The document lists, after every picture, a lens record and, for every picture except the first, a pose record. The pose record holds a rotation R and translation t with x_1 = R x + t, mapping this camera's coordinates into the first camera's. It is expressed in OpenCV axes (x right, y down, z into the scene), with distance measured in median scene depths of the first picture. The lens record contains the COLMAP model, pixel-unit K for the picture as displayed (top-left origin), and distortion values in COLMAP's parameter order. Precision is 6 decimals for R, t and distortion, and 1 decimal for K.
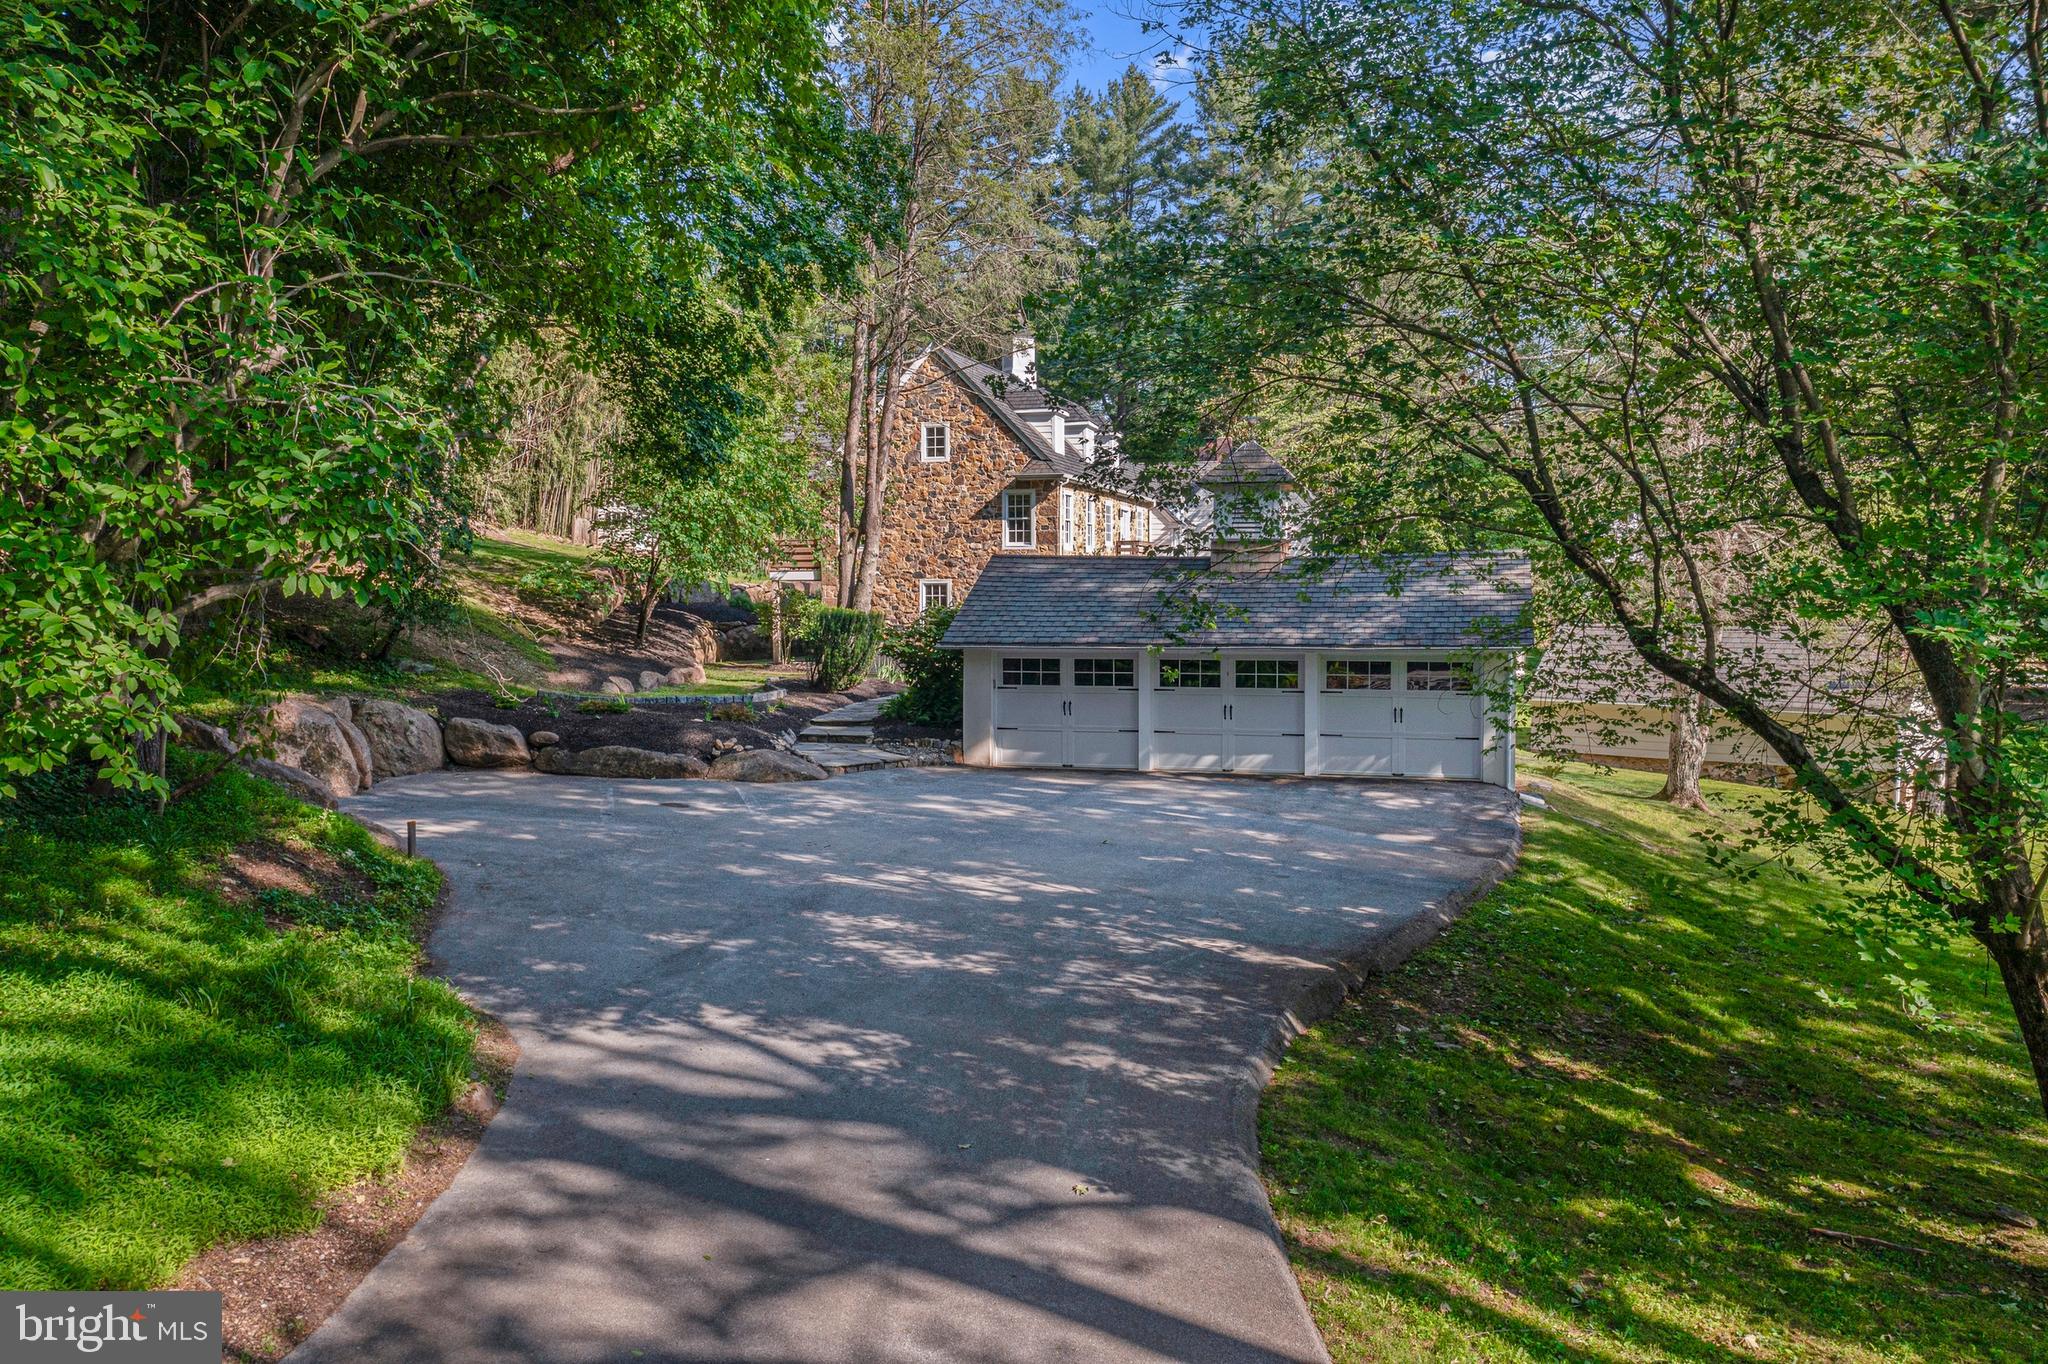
lens RADIAL K [[1621.1, 0, 1019.7], [0, 1621.1, 681.1], [0, 0, 1]] dist [-0.015038, 0.012677]
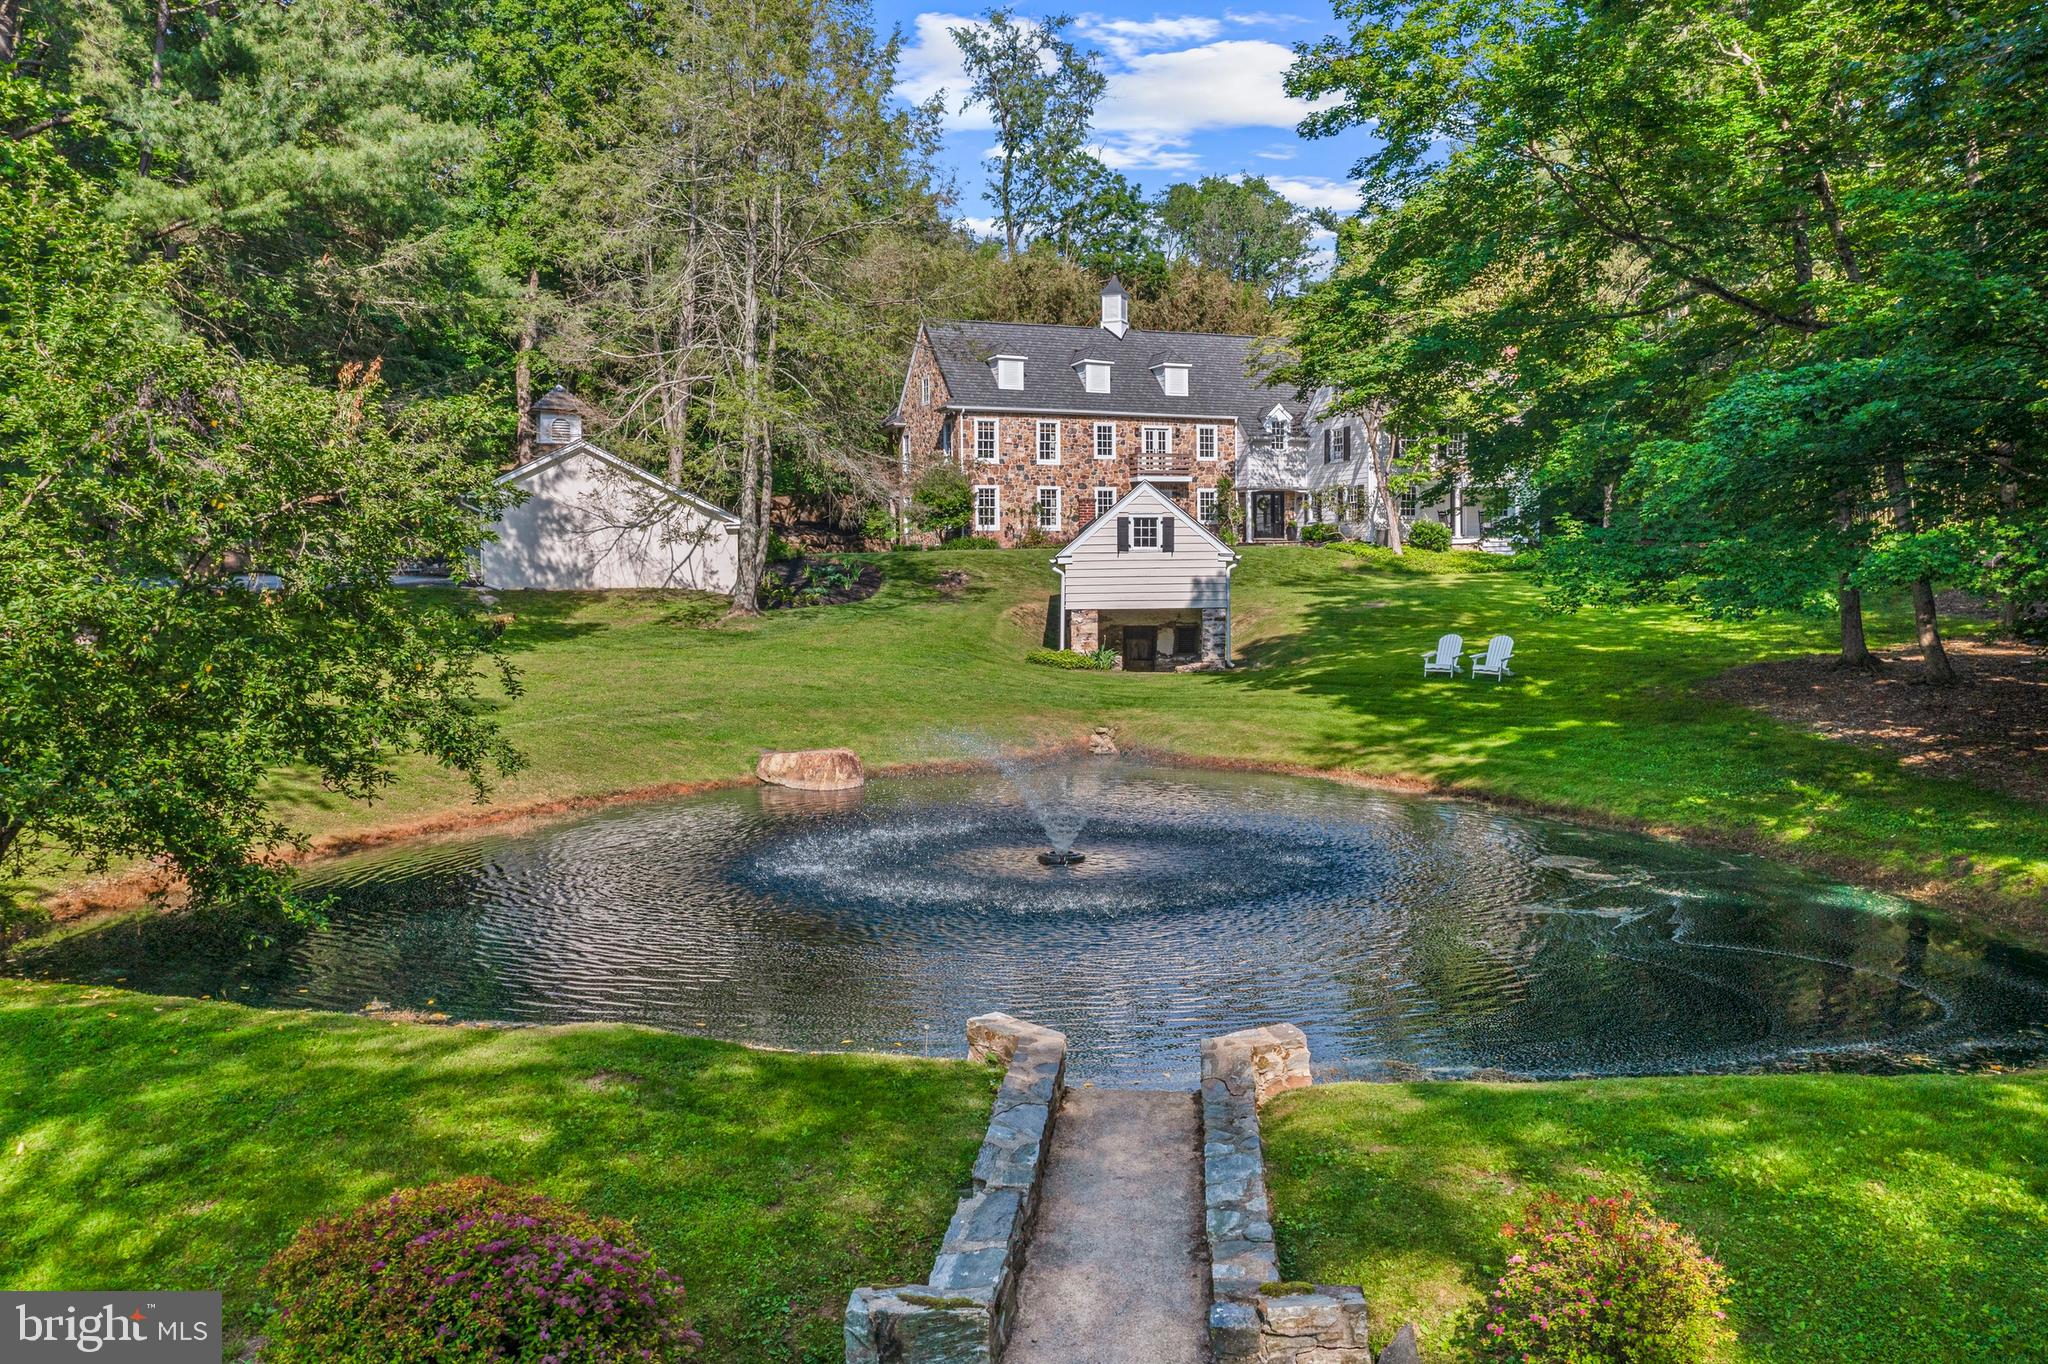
lens RADIAL K [[1625.6, 0, 1024.0], [0, 1625.6, 682.0], [0, 0, 1]] dist [-0.015966, 0.010513]
pose [[0.633316, 0.041309, -0.772790, 1.085367], [-0.029094, 0.999139, 0.029566, 0.056540], [0.773346, 0.003759, 0.633973, 0.191588]]
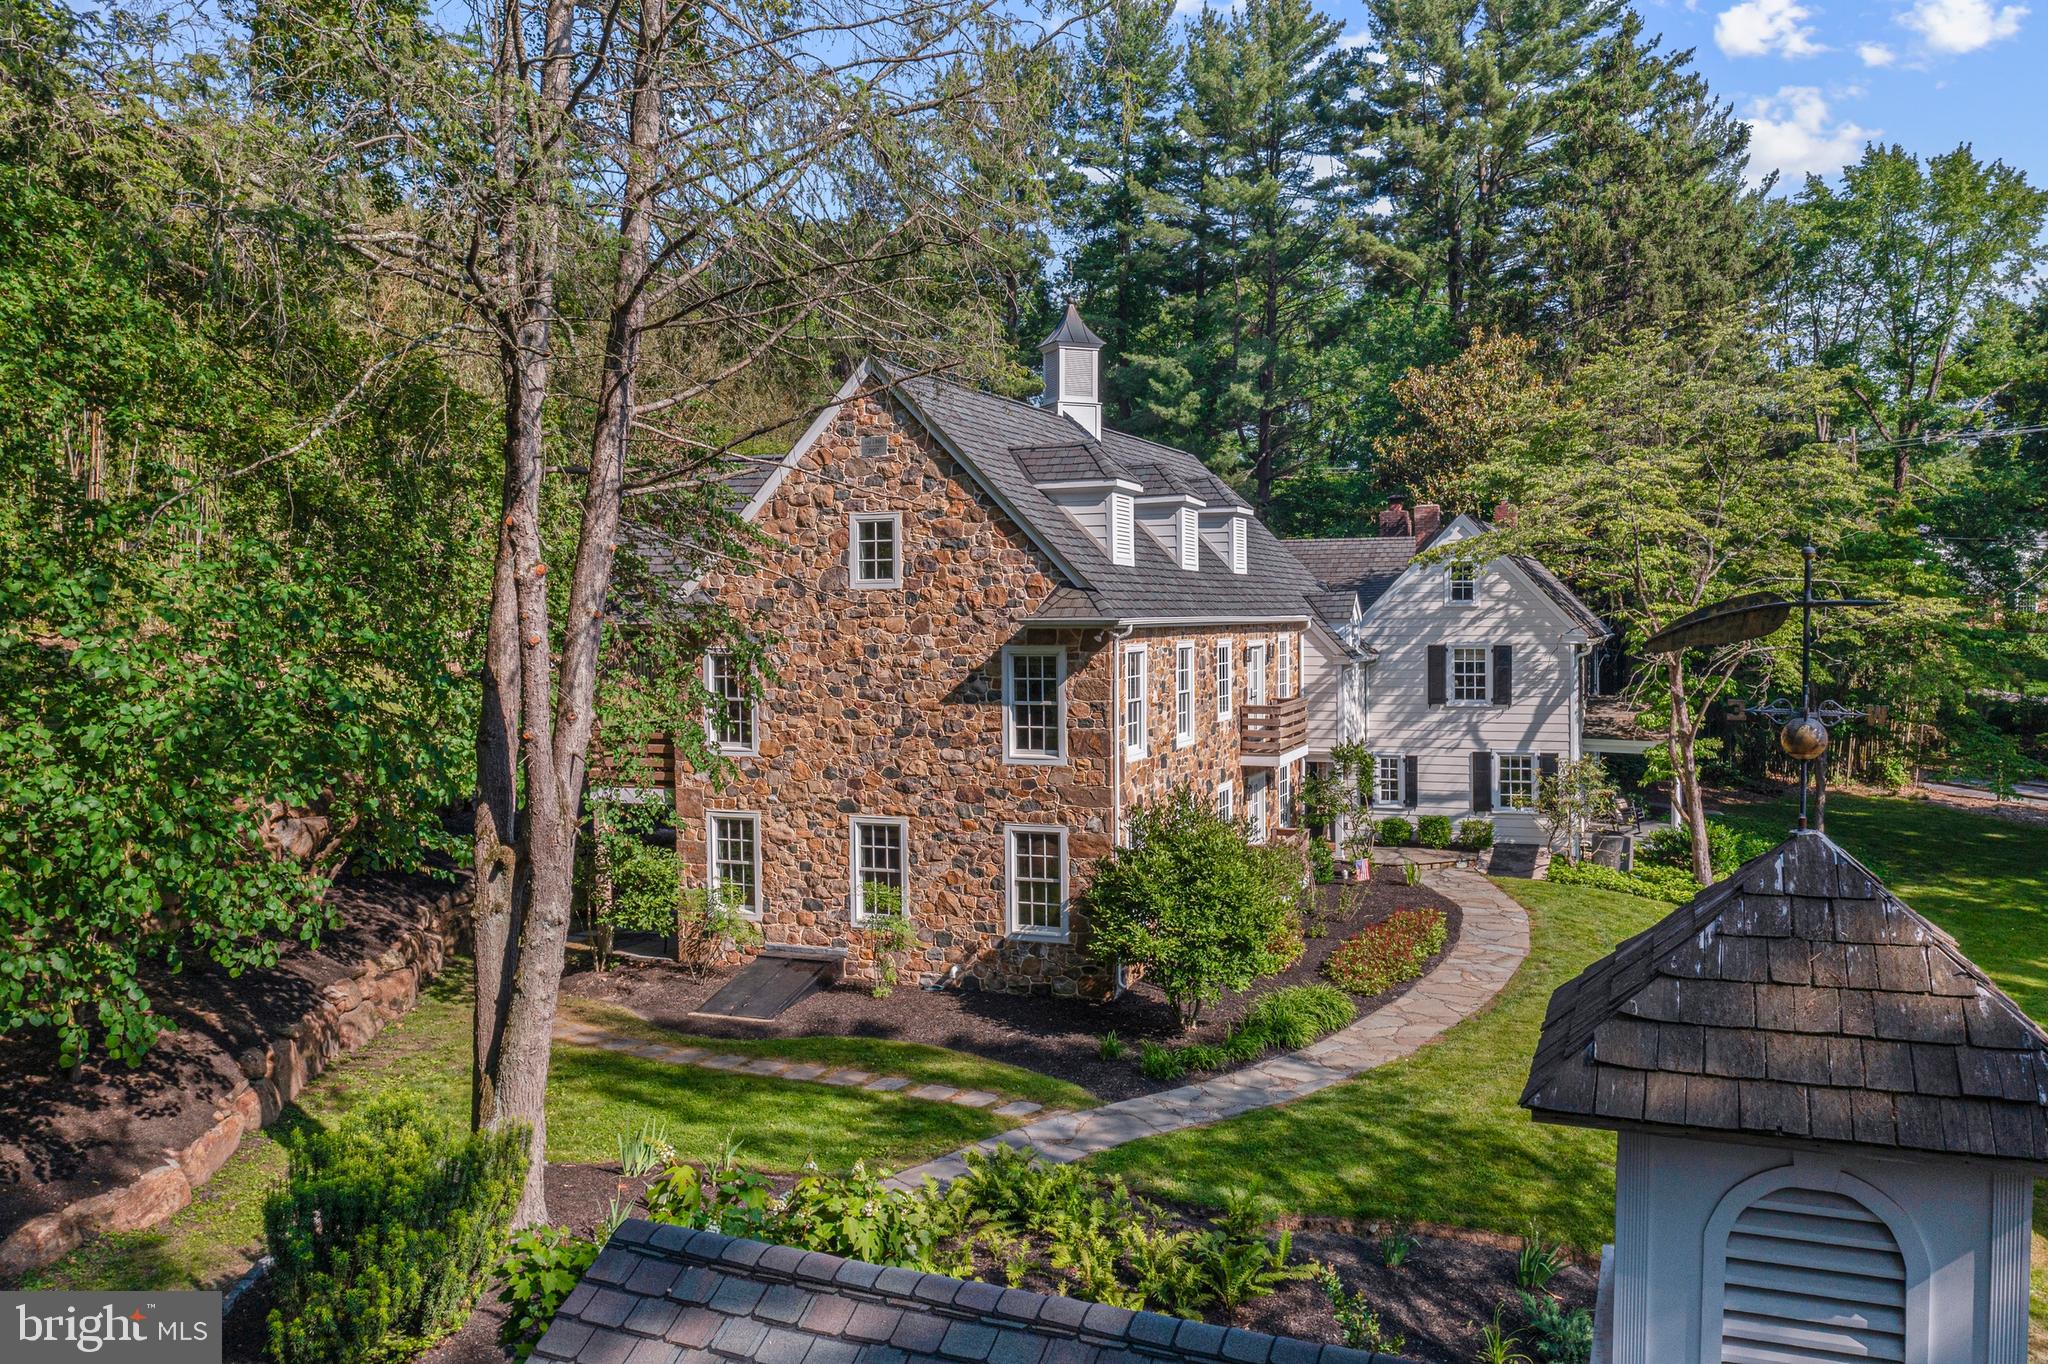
lens RADIAL K [[1621.1, 0, 1019.7], [0, 1621.1, 681.1], [0, 0, 1]] dist [-0.015038, 0.012677]
pose [[0.995278, -0.002686, -0.097032, 0.043627], [0.001801, 0.999956, -0.009208, -0.102289], [0.097053, 0.008990, 0.995239, 0.497420]]
